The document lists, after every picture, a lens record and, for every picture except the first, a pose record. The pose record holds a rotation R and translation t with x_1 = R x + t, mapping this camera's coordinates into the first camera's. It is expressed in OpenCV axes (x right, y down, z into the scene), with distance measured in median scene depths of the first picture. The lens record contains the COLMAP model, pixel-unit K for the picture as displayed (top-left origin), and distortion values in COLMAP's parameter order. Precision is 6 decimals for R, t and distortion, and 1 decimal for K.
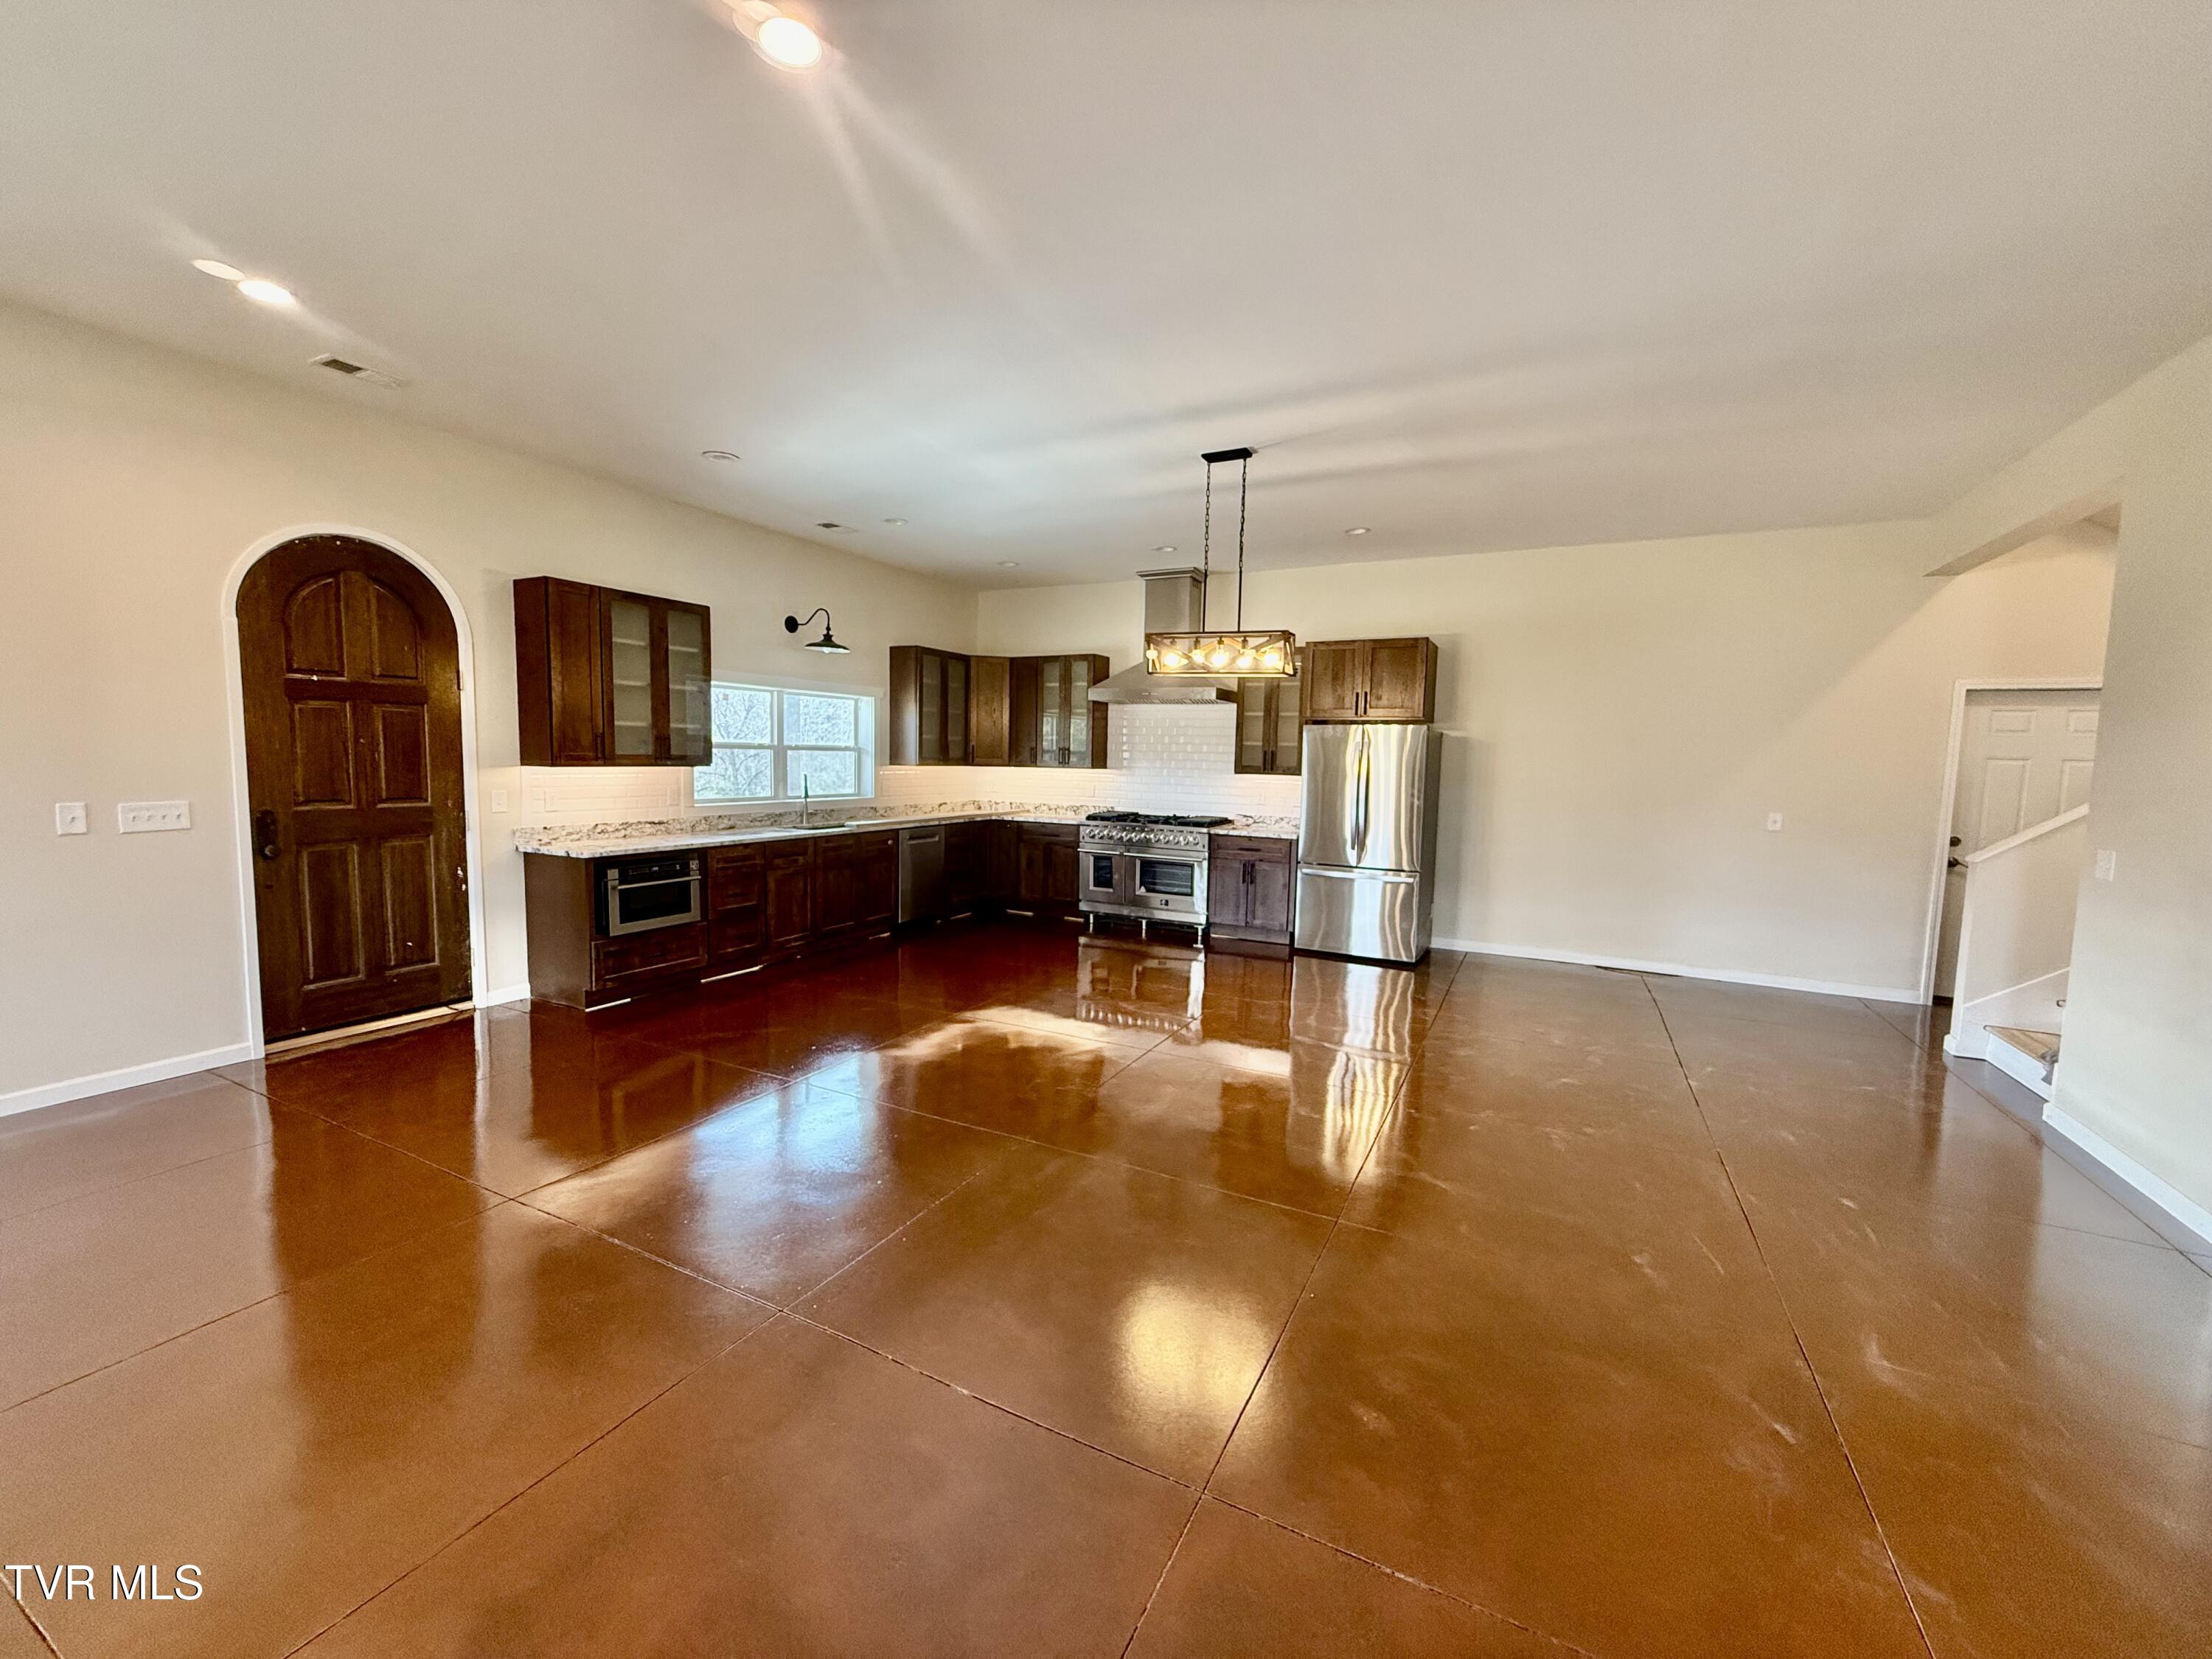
lens RADIAL K [[878.1, 0, 1111.3], [0, 878.1, 832.3], [0, 0, 1]] dist [-0.000279, 0.000034]
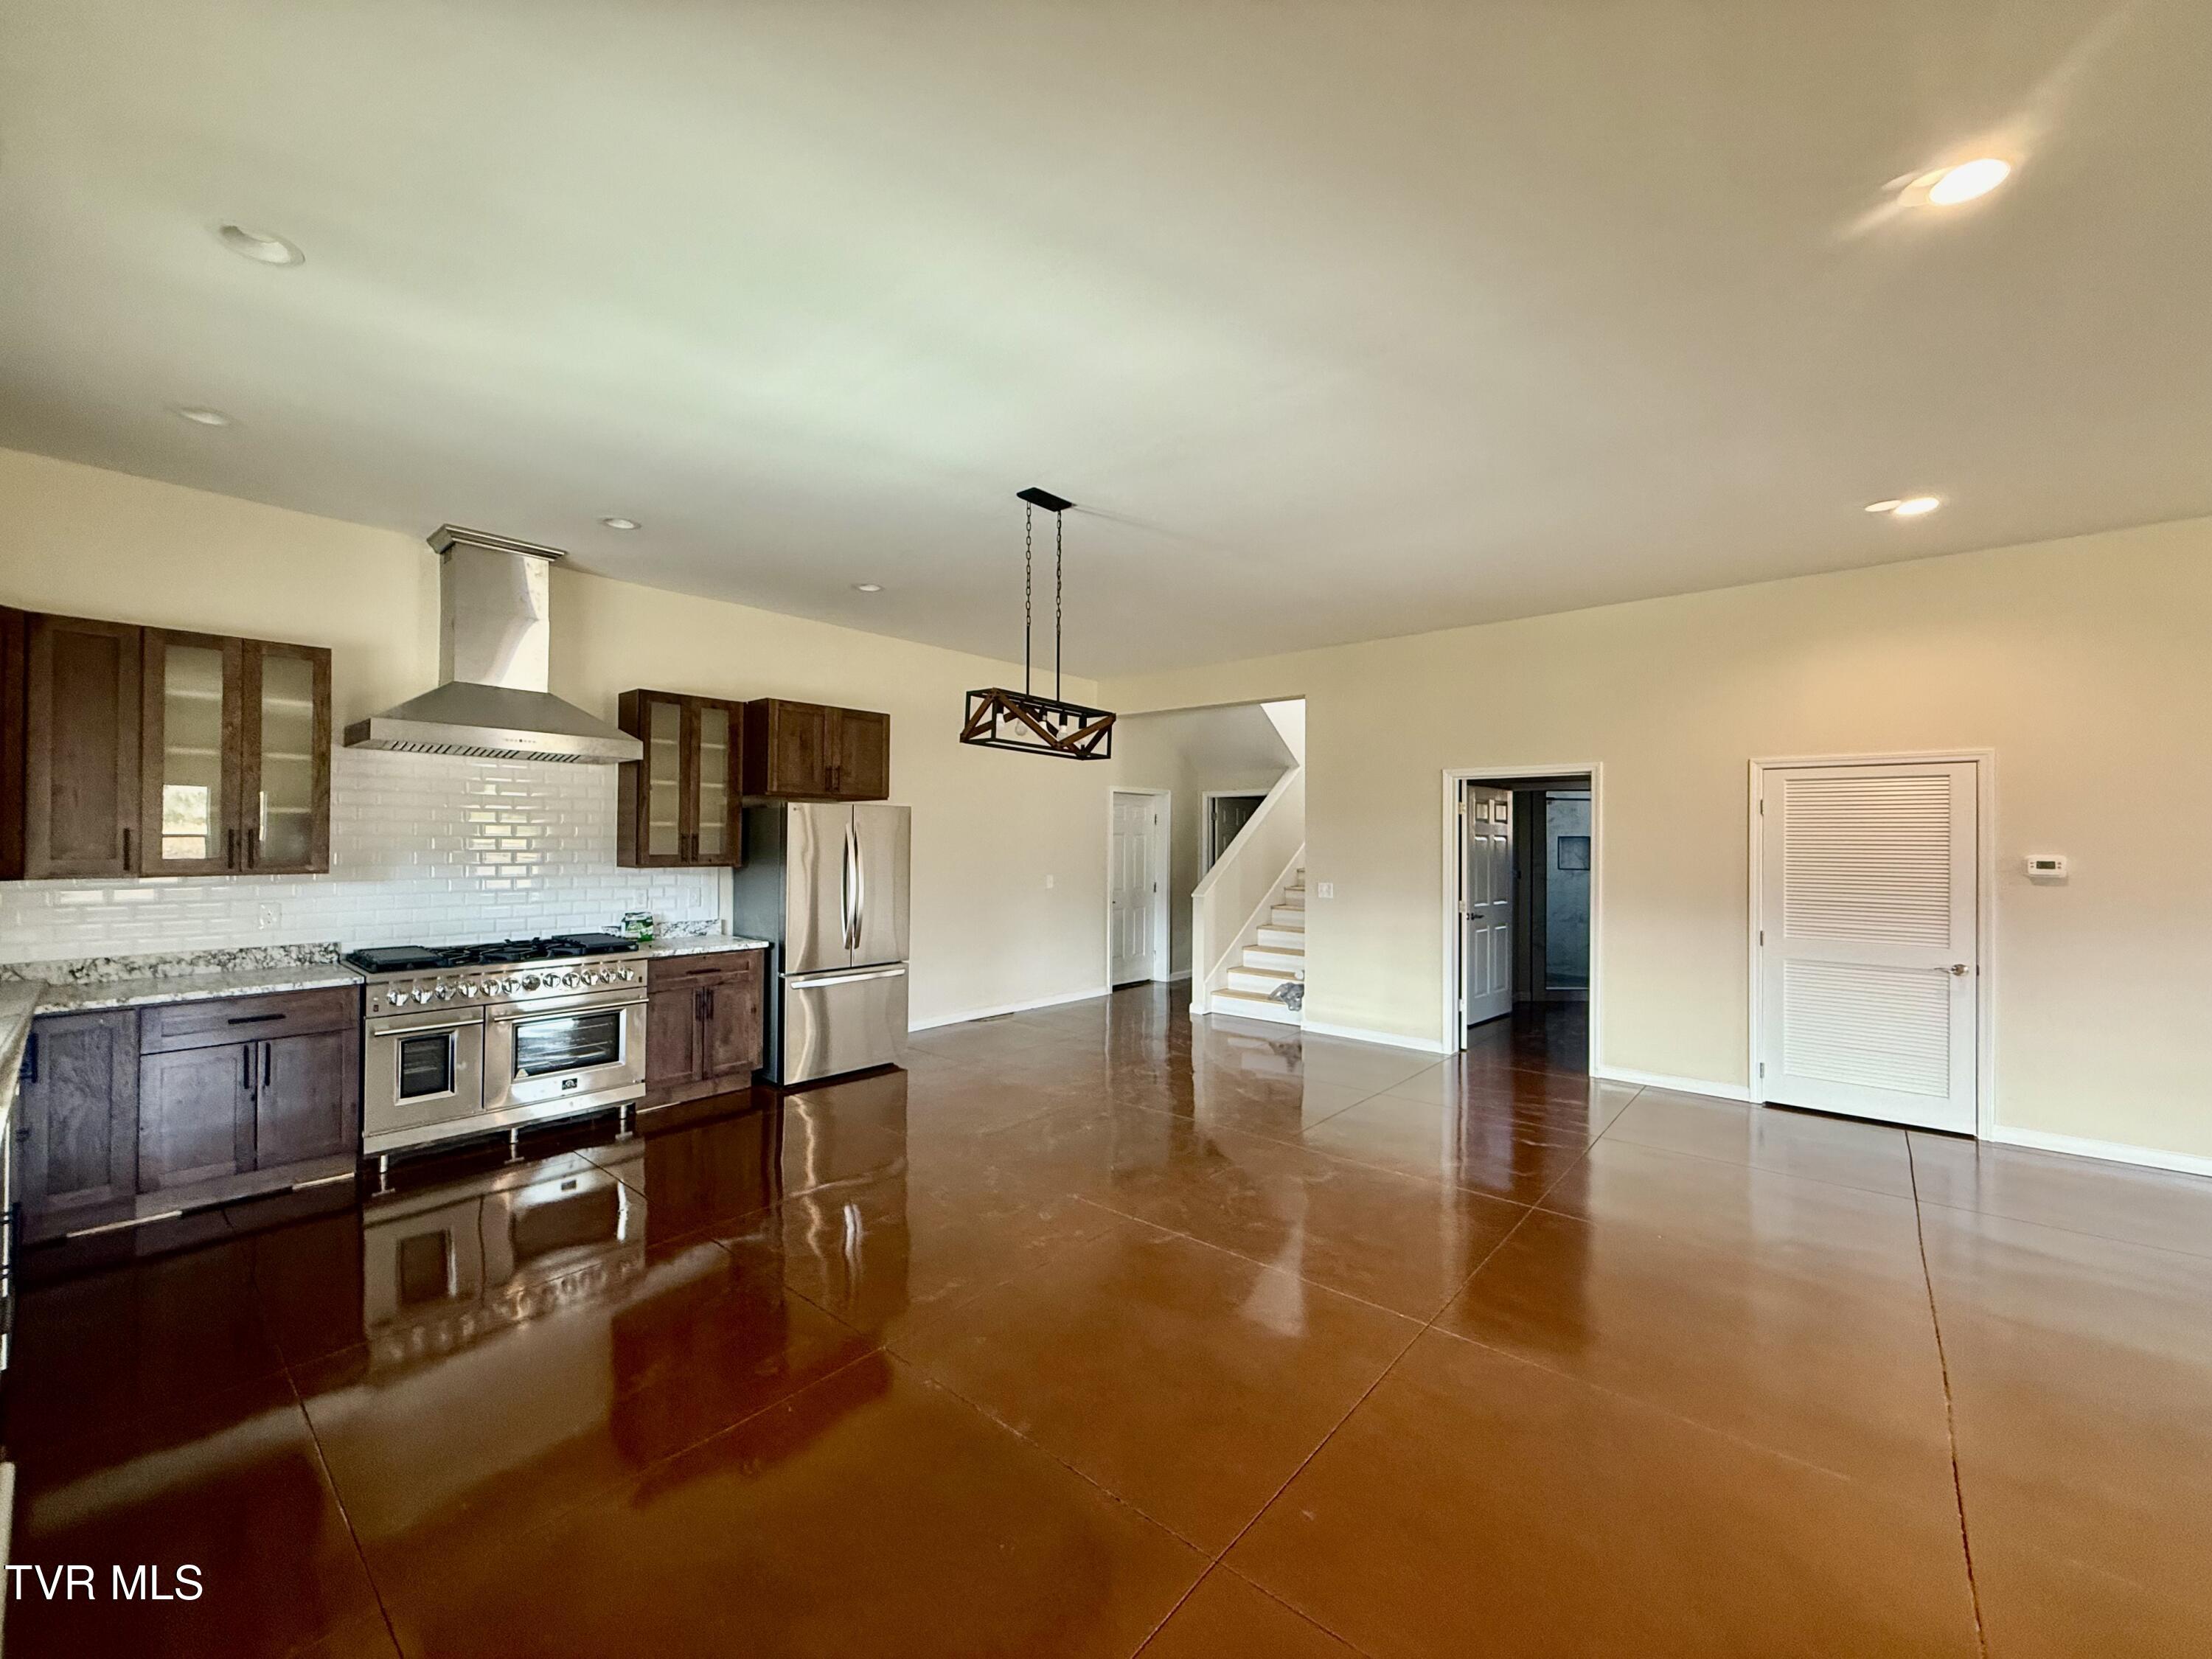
lens RADIAL K [[878.1, 0, 1115.5], [0, 878.1, 834.5], [0, 0, 1]] dist [-0.000279, 0.000034]
pose [[0.219130, -0.012186, 0.975620, -0.451265], [0.082341, 0.996586, -0.006046, -0.058240], [-0.972215, 0.081659, 0.219385, 0.496506]]
